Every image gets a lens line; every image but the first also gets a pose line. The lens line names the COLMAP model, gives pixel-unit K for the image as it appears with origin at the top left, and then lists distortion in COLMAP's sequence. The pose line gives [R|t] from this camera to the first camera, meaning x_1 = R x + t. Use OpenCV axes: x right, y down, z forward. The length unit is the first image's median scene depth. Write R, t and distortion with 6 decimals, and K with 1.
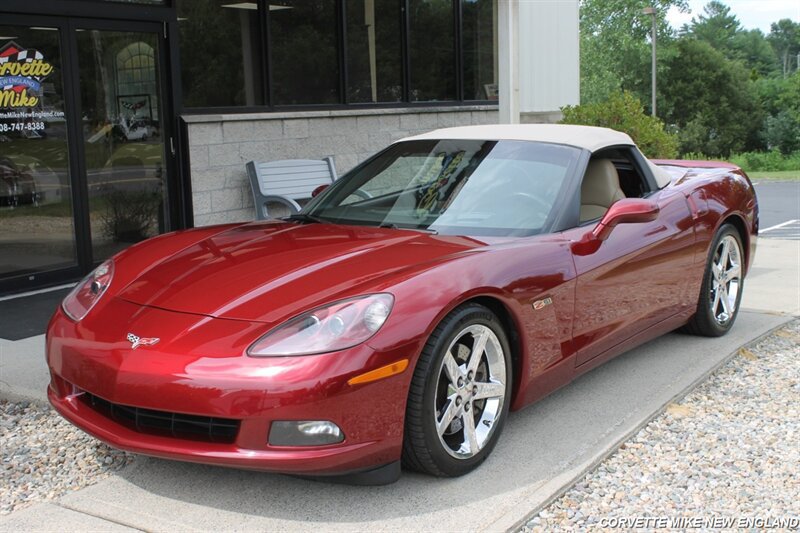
lens RADIAL K [[1005.8, 0, 401.3], [0, 1005.8, 267.2], [0, 0, 1]] dist [-0.090772, 0.140484]
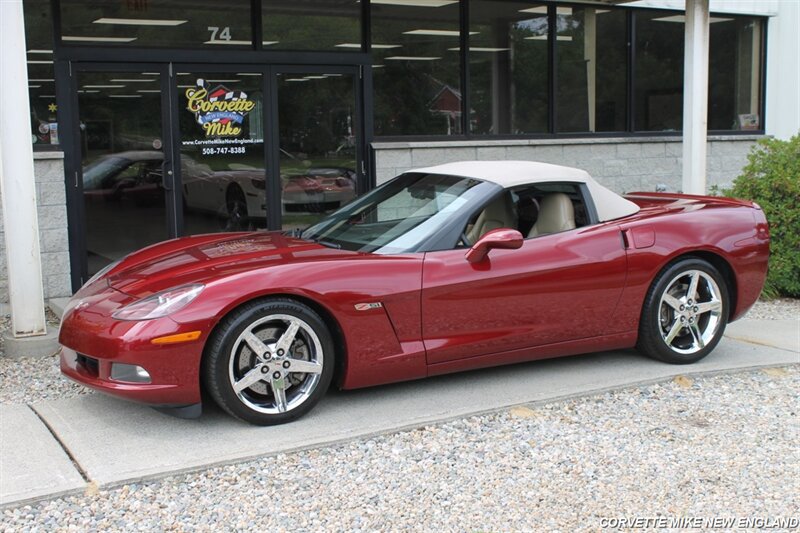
lens RADIAL K [[1005.8, 0, 401.3], [0, 1005.8, 267.2], [0, 0, 1]] dist [-0.090772, 0.140484]
pose [[0.901197, 0.069782, -0.427755, 0.386637], [-0.076405, 0.997075, 0.001689, -0.010000], [0.426622, 0.031160, 0.903893, -0.071900]]
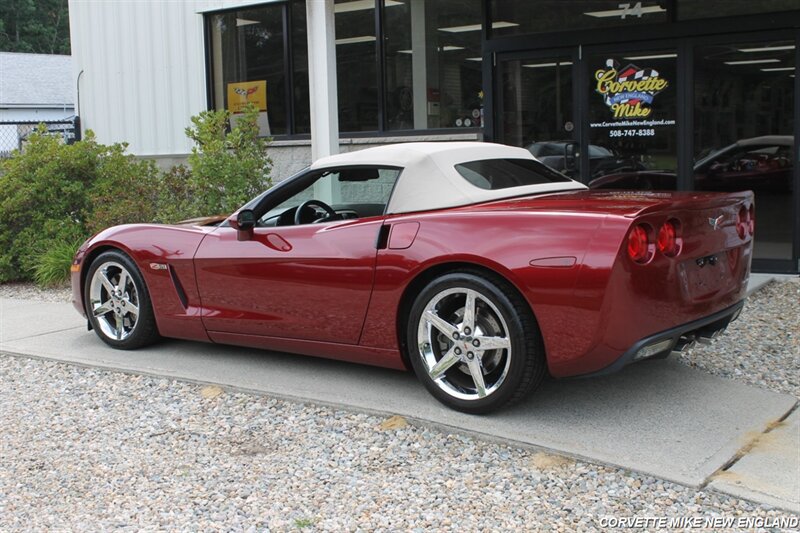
lens RADIAL K [[1002.7, 0, 402.1], [0, 1002.7, 265.0], [0, 0, 1]] dist [-0.094997, 0.153040]
pose [[-0.012078, 0.145525, -0.989281, 0.852802], [-0.132095, 0.980450, 0.145839, -0.122214], [0.991163, 0.132441, 0.007381, 0.724034]]
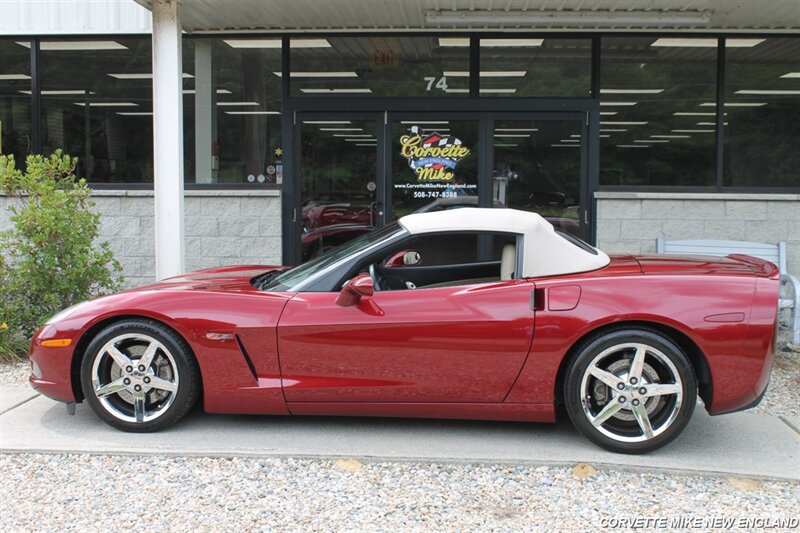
lens RADIAL K [[1002.7, 0, 402.1], [0, 1002.7, 265.0], [0, 0, 1]] dist [-0.094997, 0.153040]
pose [[0.508867, 0.097655, -0.855288, 0.752382], [-0.157009, 0.987408, 0.019325, -0.065885], [0.846406, 0.124454, 0.517792, 0.270596]]
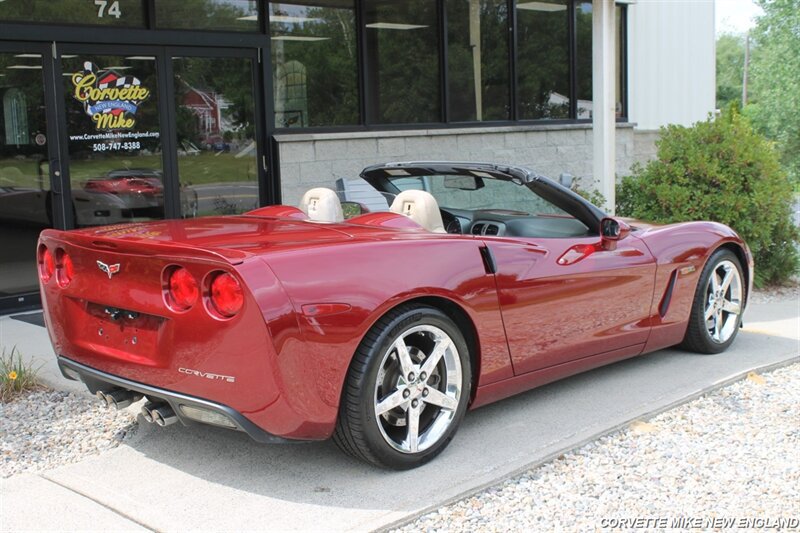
lens RADIAL K [[1023.9, 0, 400.0], [0, 1023.9, 266.5], [0, 0, 1]] dist [-0.092637, 0.159219]
pose [[0.982409, 0.023199, -0.185297, 0.135090], [-0.026155, 0.999566, -0.013523, -0.000972], [0.184903, 0.018132, 0.982590, -0.046193]]
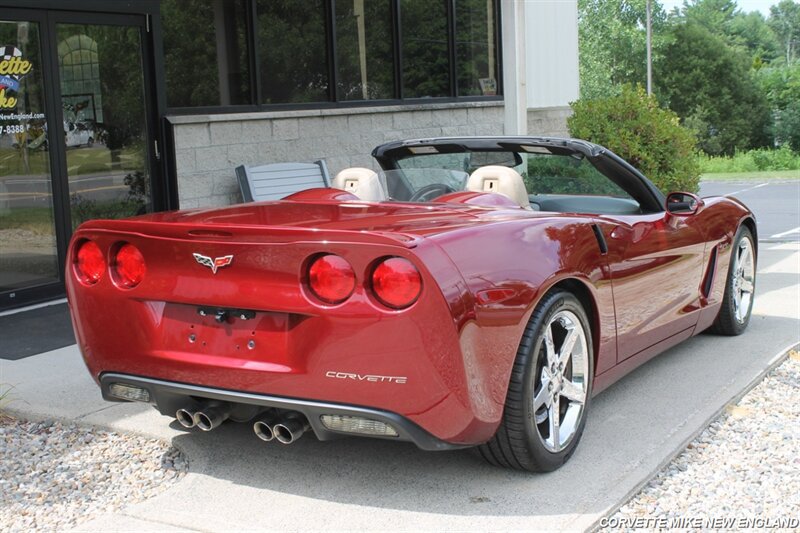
lens RADIAL K [[1145.2, 0, 400.0], [0, 1145.2, 266.5], [0, 0, 1]] dist [-0.048694, 0.086437]
pose [[0.999172, -0.017702, 0.036639, -0.053931], [0.018353, 0.999678, -0.017499, 0.009501], [-0.036318, 0.018157, 0.999175, -0.060074]]
